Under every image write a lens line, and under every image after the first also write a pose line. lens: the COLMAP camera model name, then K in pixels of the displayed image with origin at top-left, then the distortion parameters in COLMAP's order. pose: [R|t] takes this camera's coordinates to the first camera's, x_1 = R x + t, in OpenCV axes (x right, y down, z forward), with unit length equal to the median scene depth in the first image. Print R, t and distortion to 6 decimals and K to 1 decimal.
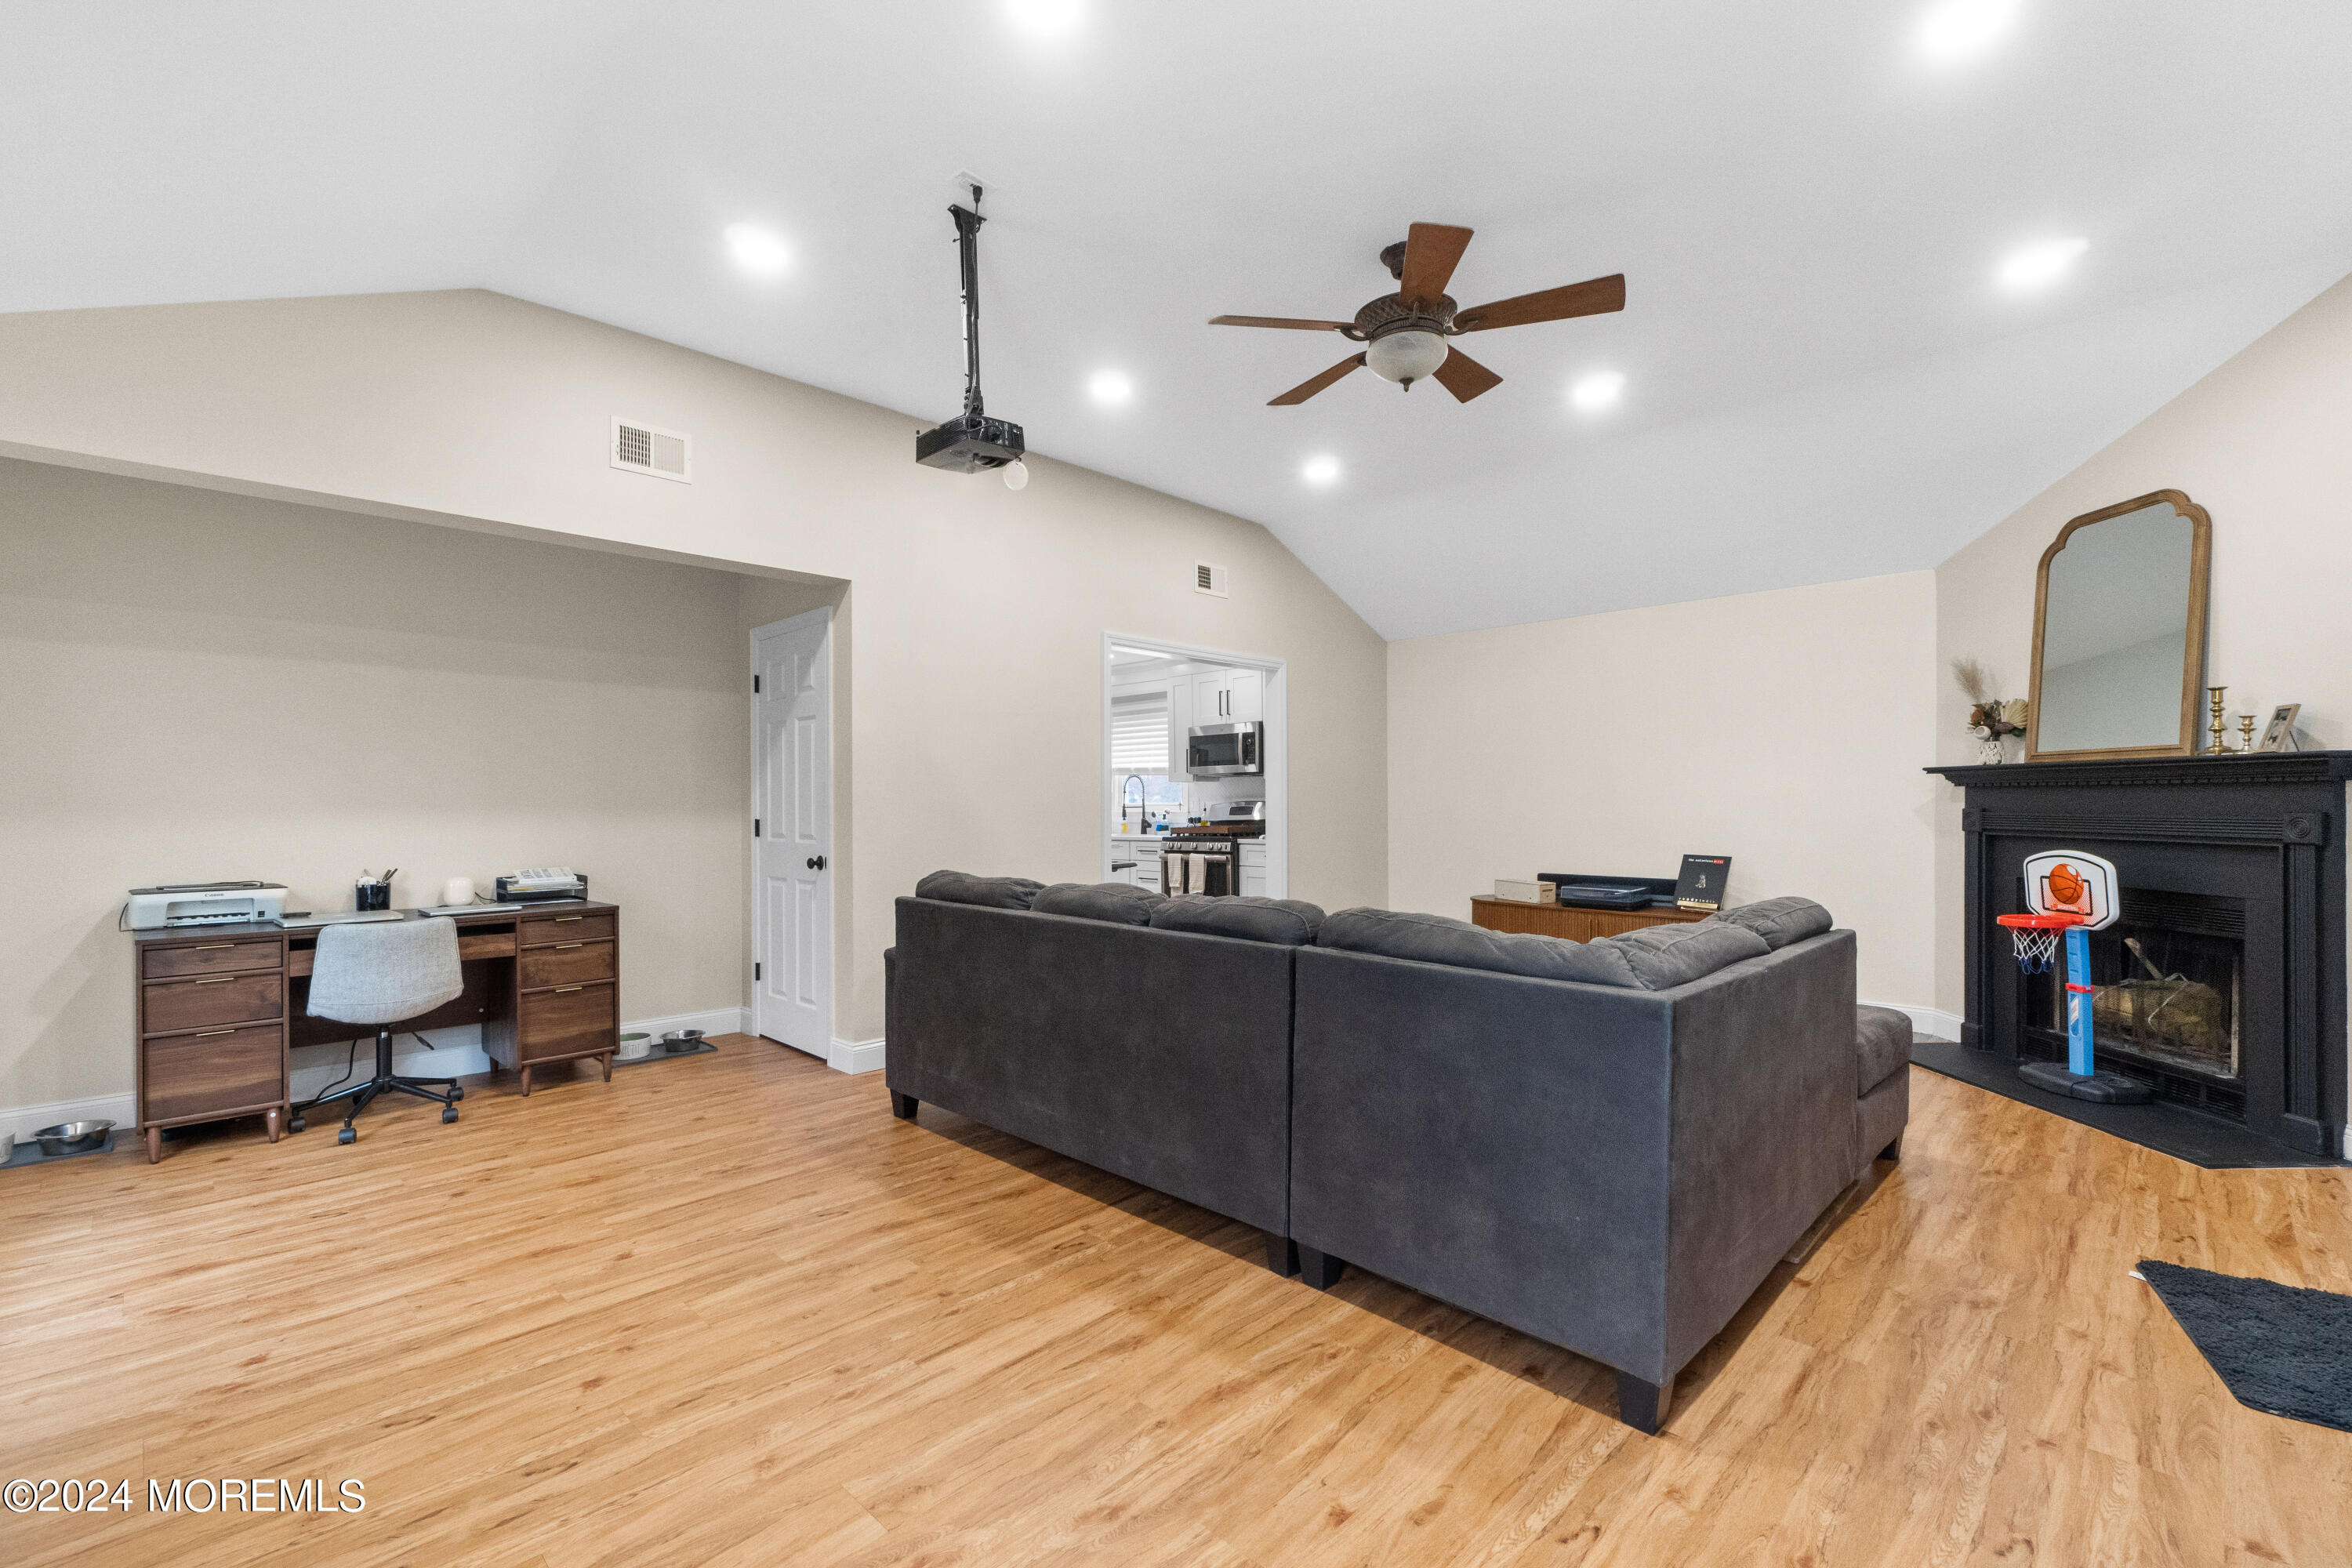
lens RADIAL K [[1034.1, 0, 1173.7], [0, 1034.1, 811.7], [0, 0, 1]] dist [-0.005259, -0.000144]
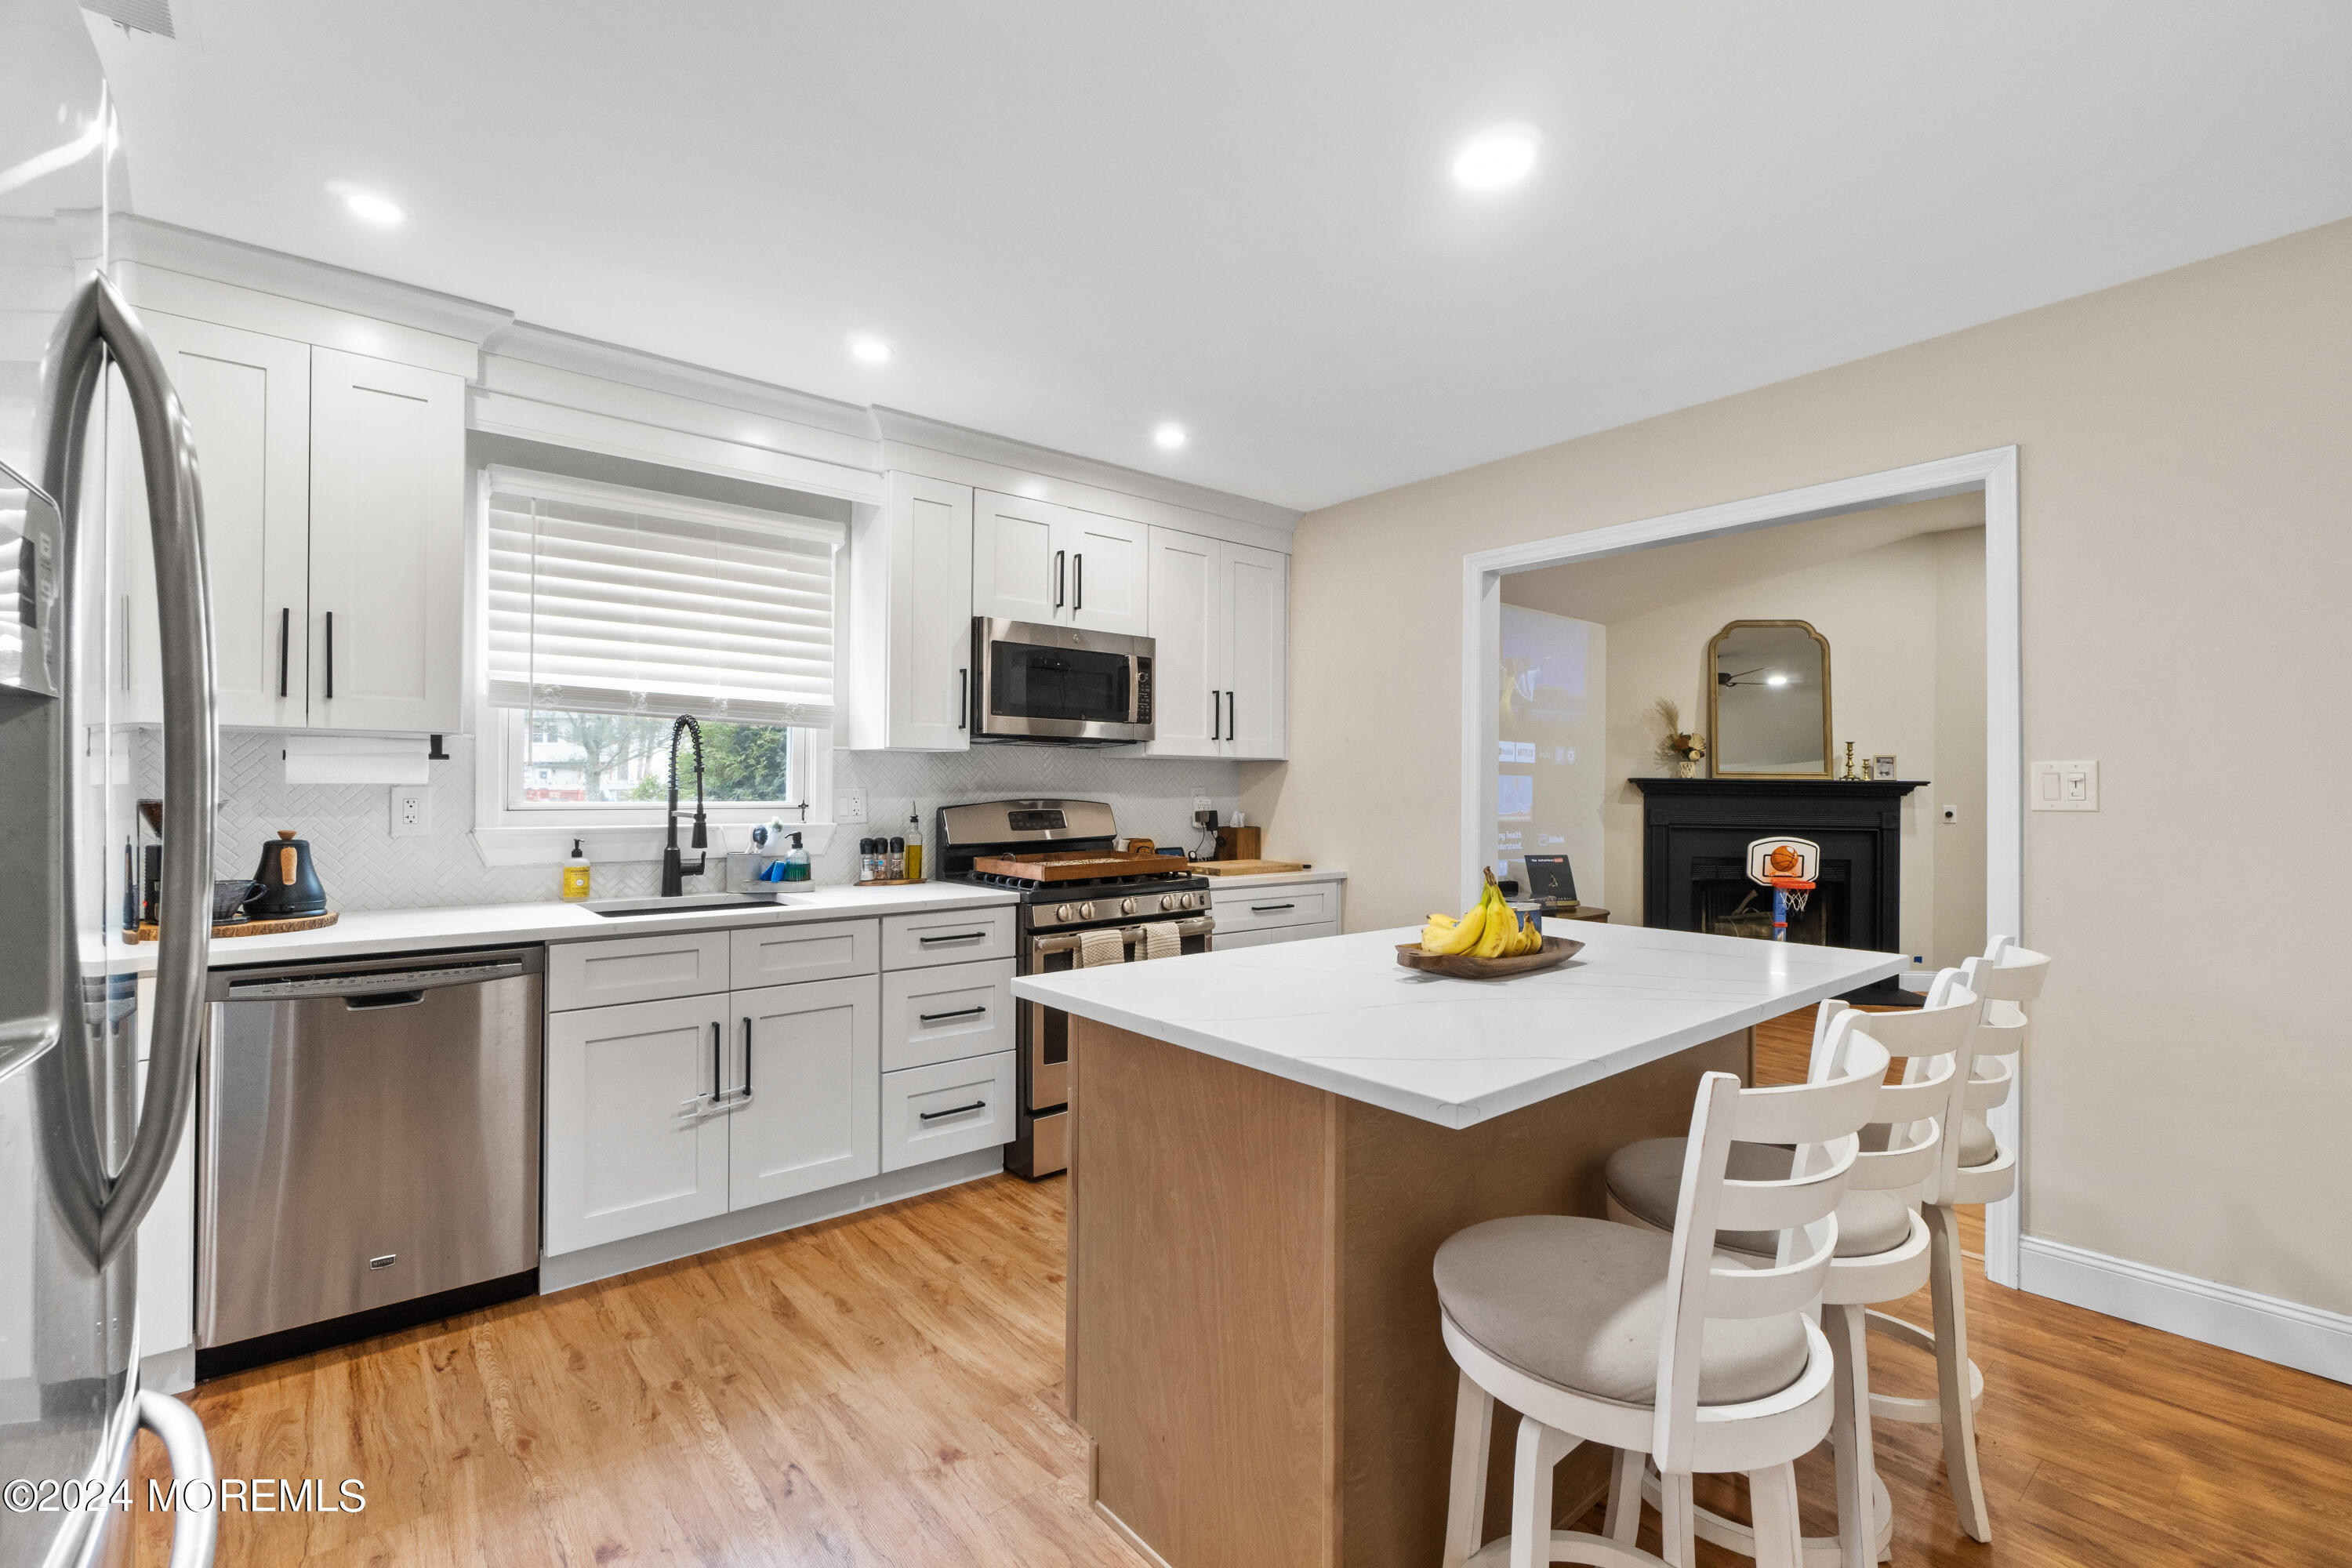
lens RADIAL K [[1034.1, 0, 1173.7], [0, 1034.1, 811.7], [0, 0, 1]] dist [-0.005259, -0.000144]
pose [[0.088118, -0.016246, 0.995978, -0.686956], [-0.002093, 0.999862, 0.016495, -0.022183], [-0.996108, -0.003538, 0.088072, 1.598156]]
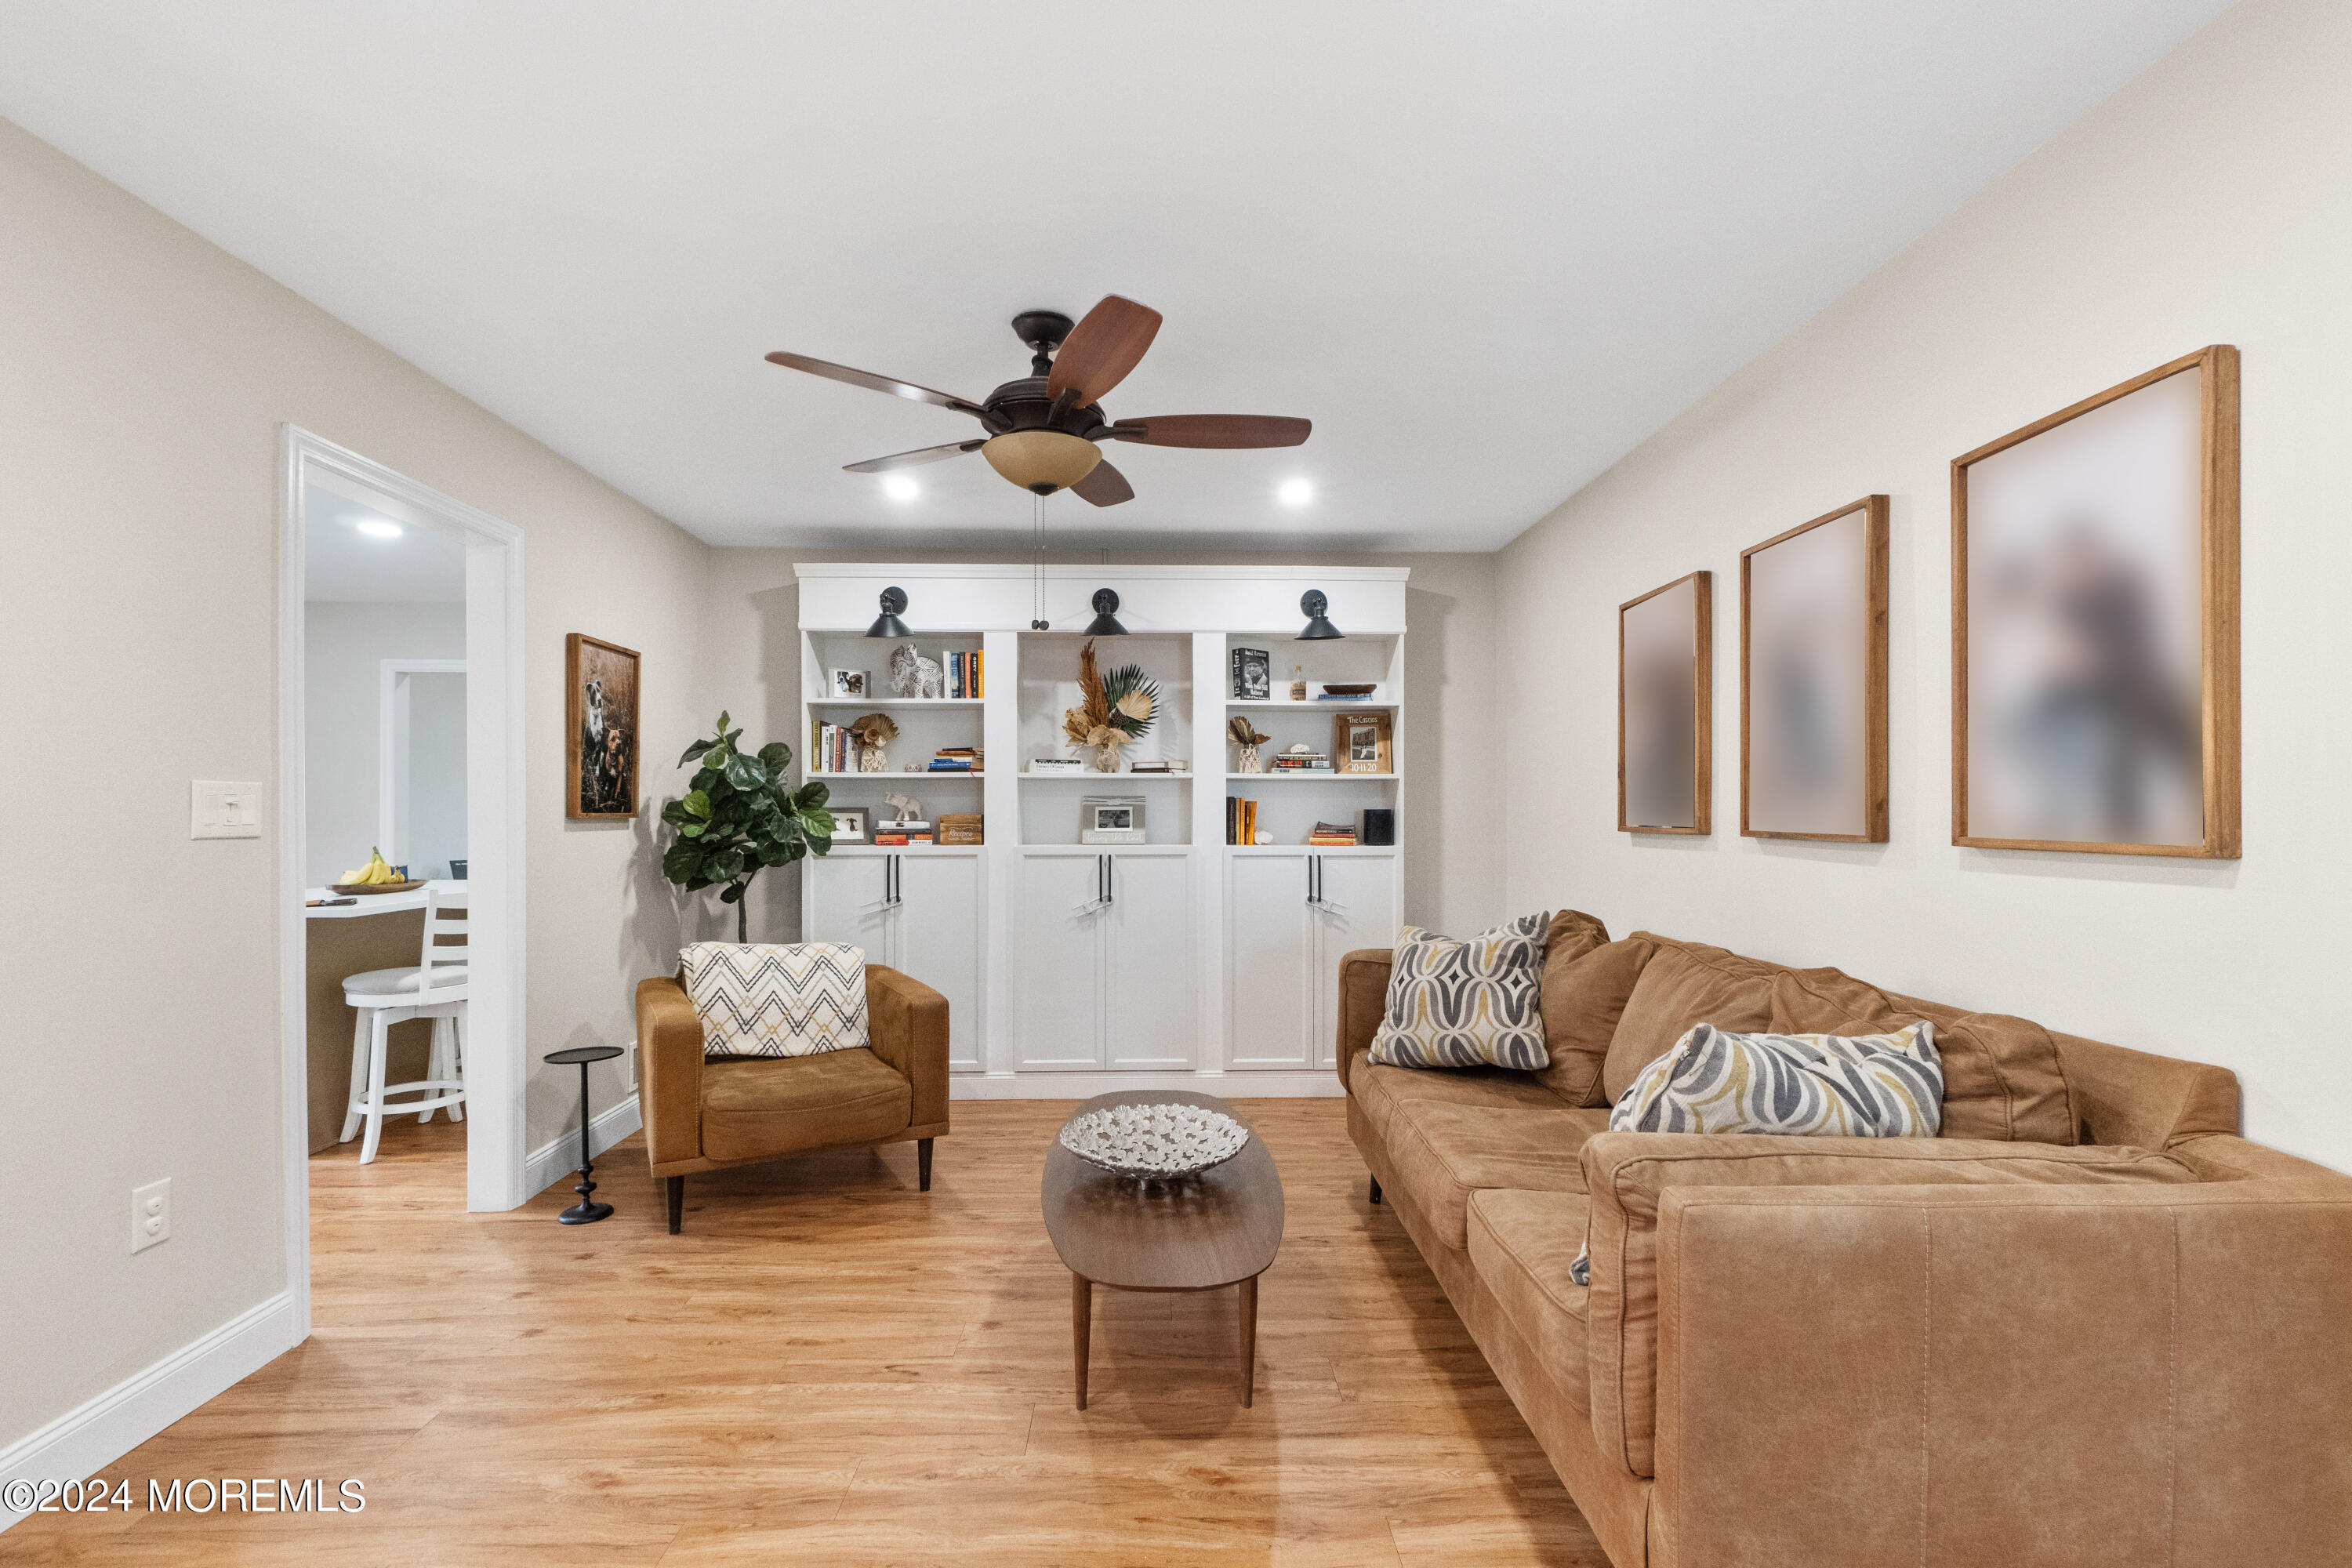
lens RADIAL K [[1034.1, 0, 1173.7], [0, 1034.1, 811.7], [0, 0, 1]] dist [-0.005259, -0.000144]
pose [[-0.722176, 0.001104, 0.691708, -1.435433], [0.002350, 0.999997, 0.000857, -0.024852], [-0.691705, 0.002245, -0.722177, 1.684638]]
